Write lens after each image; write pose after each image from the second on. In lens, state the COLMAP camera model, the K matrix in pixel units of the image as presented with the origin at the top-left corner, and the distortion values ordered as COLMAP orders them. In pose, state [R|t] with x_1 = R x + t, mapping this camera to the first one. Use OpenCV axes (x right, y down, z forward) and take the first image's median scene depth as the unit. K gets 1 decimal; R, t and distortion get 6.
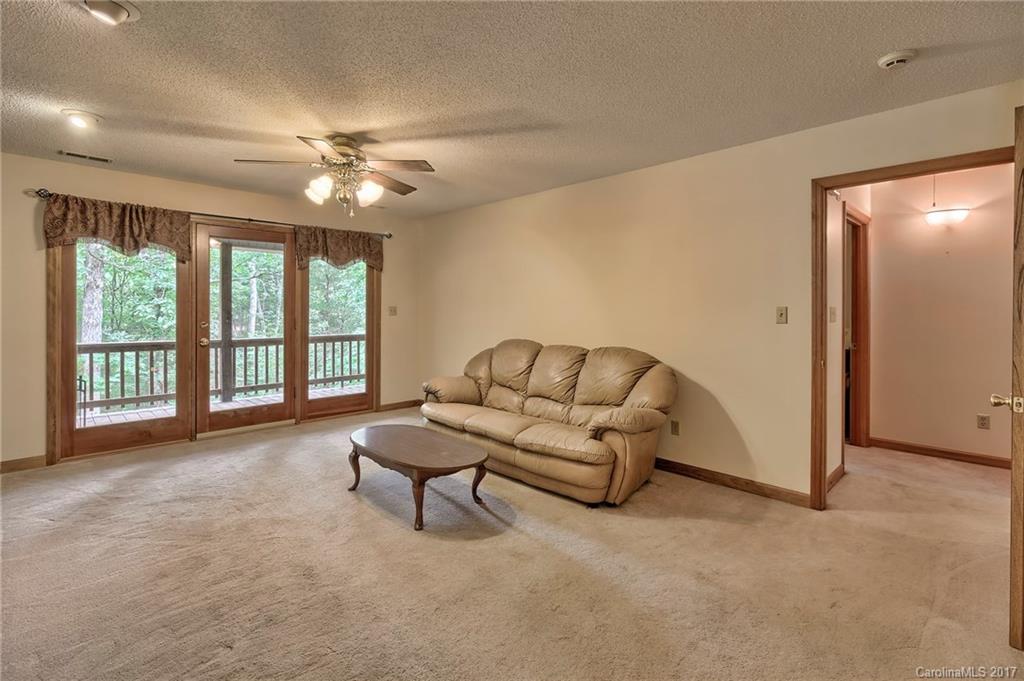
lens RADIAL K [[484.5, 0, 497.0], [0, 484.5, 312.0], [0, 0, 1]] dist [0.001229, 0.000653]
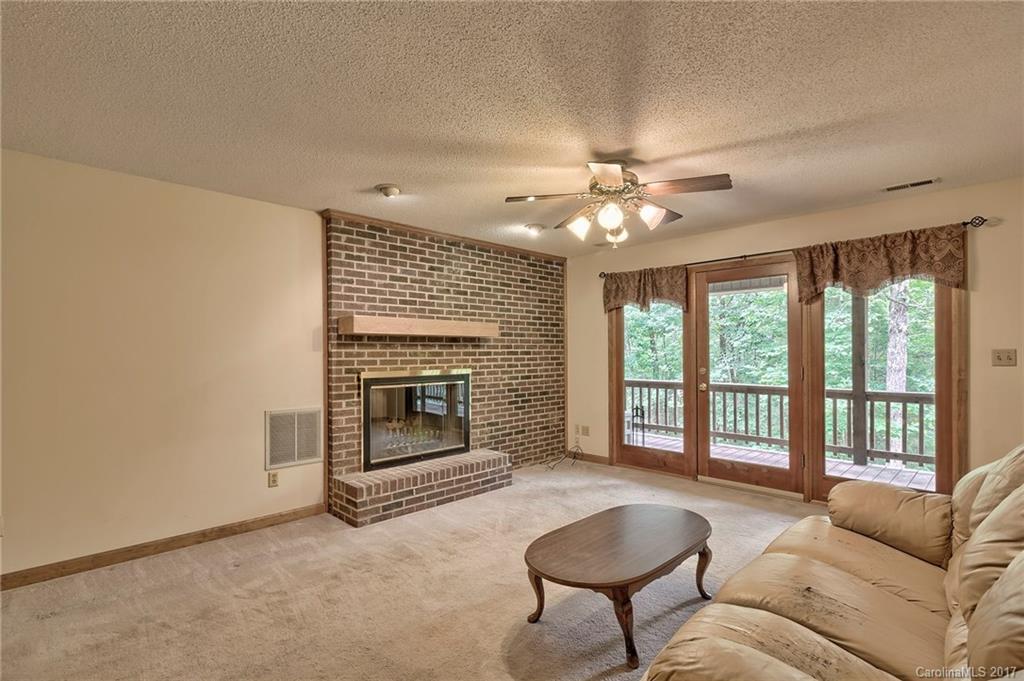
lens RADIAL K [[484.5, 0, 513.5], [0, 484.5, 344.9], [0, 0, 1]] dist [0.001229, 0.000653]
pose [[0.021628, -0.020408, -0.999558, 0.415755], [-0.003472, 0.999784, -0.020488, -0.003138], [0.999760, 0.003913, 0.021553, 0.583896]]
